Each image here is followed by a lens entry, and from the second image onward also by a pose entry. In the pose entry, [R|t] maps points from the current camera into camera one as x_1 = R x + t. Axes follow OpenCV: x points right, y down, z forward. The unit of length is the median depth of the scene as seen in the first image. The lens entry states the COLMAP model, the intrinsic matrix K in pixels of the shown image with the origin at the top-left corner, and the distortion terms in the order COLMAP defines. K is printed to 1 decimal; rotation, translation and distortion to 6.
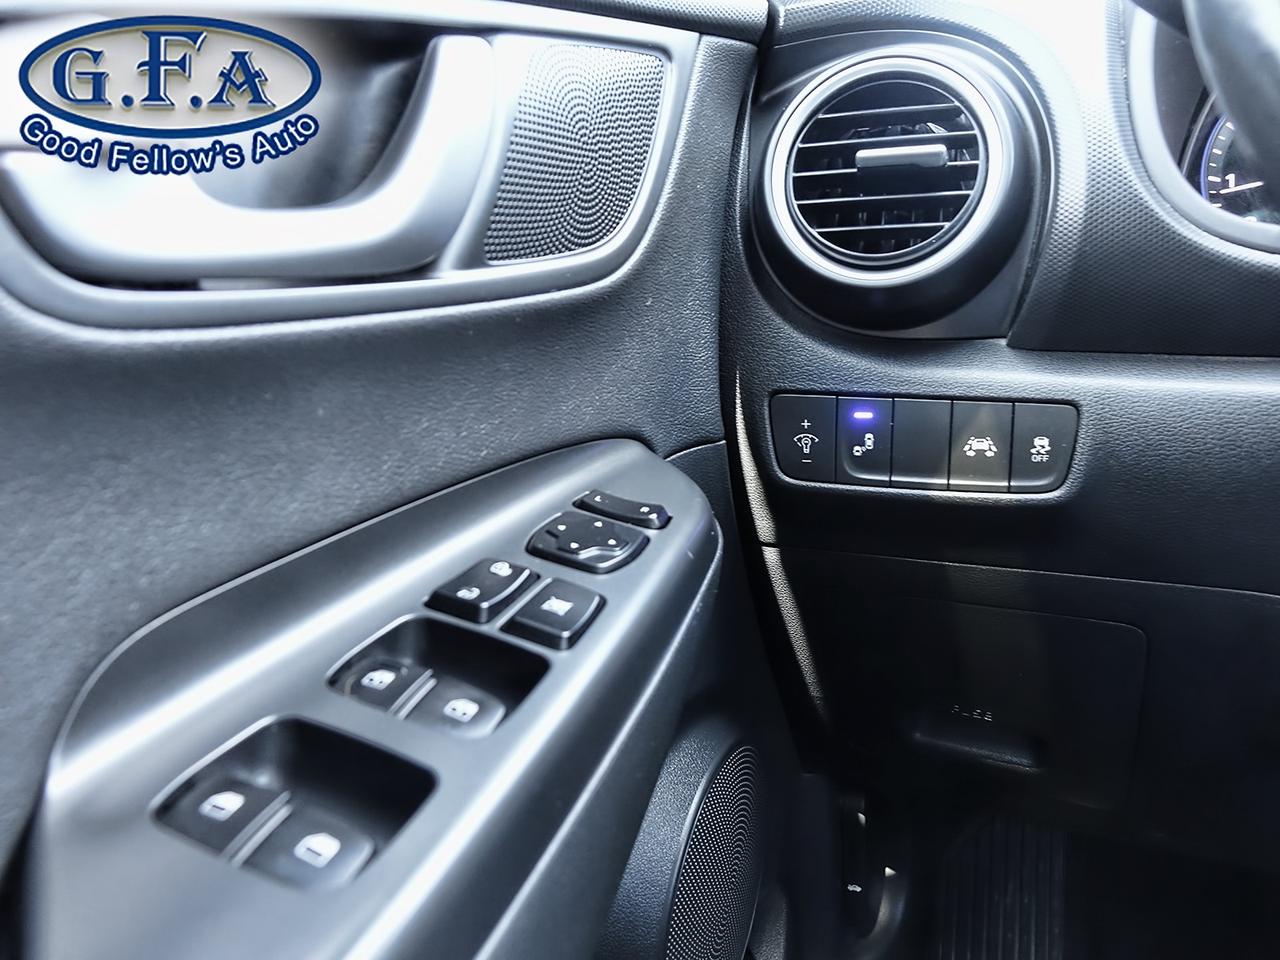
lens RADIAL K [[955.2, 0, 640.4], [0, 955.2, 478.3], [0, 0, 1]] dist [0.005779, -0.010358]
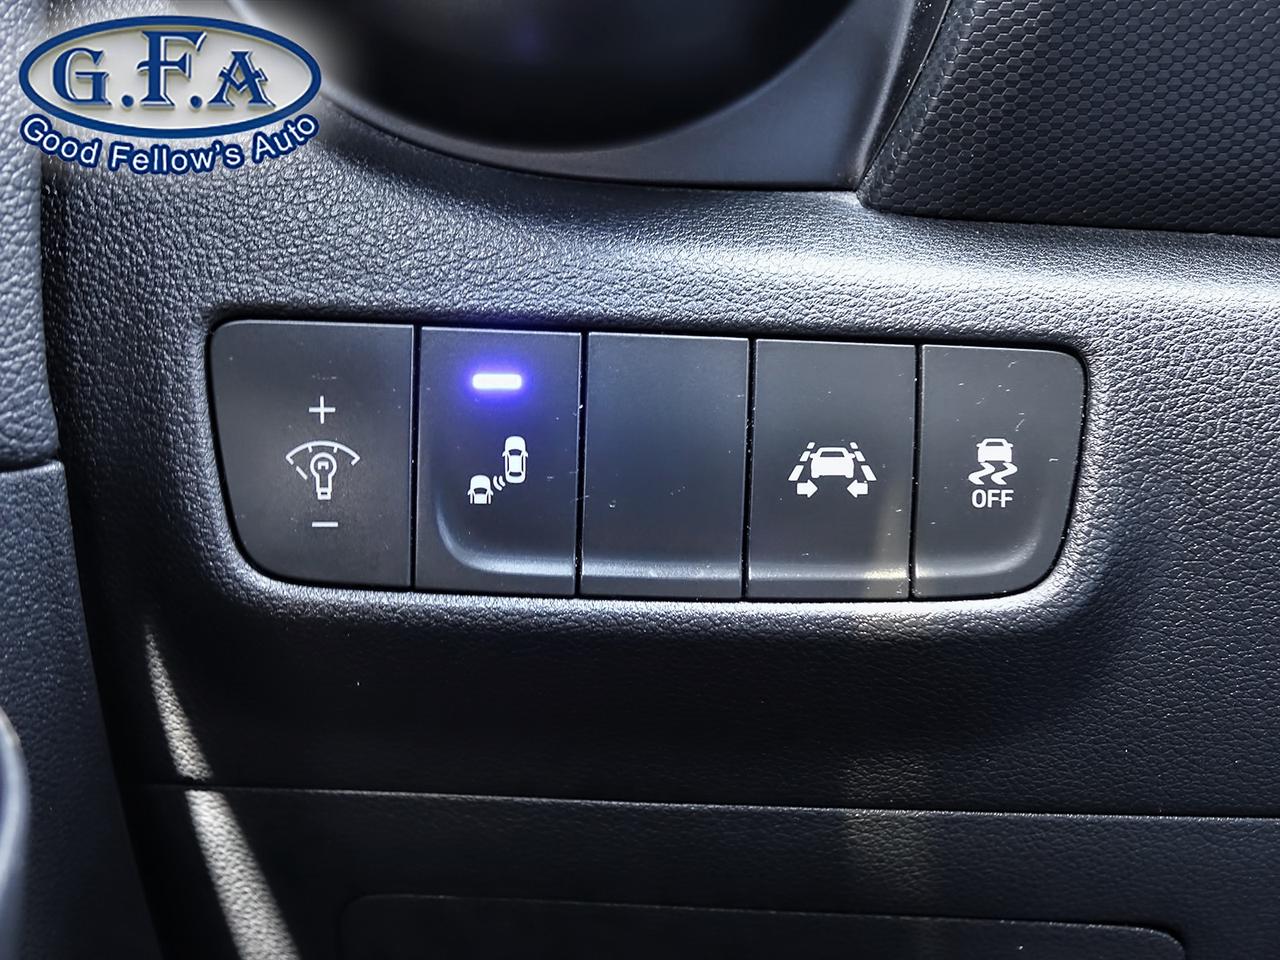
lens RADIAL K [[1330.6, 0, 641.1], [0, 1330.6, 476.2], [0, 0, 1]] dist [-0.054242, 0.000000]
pose [[0.903904, 0.011324, 0.427586, 0.081879], [0.034307, 0.994510, -0.098863, 0.014527], [-0.426358, 0.104032, 0.898552, 0.572561]]
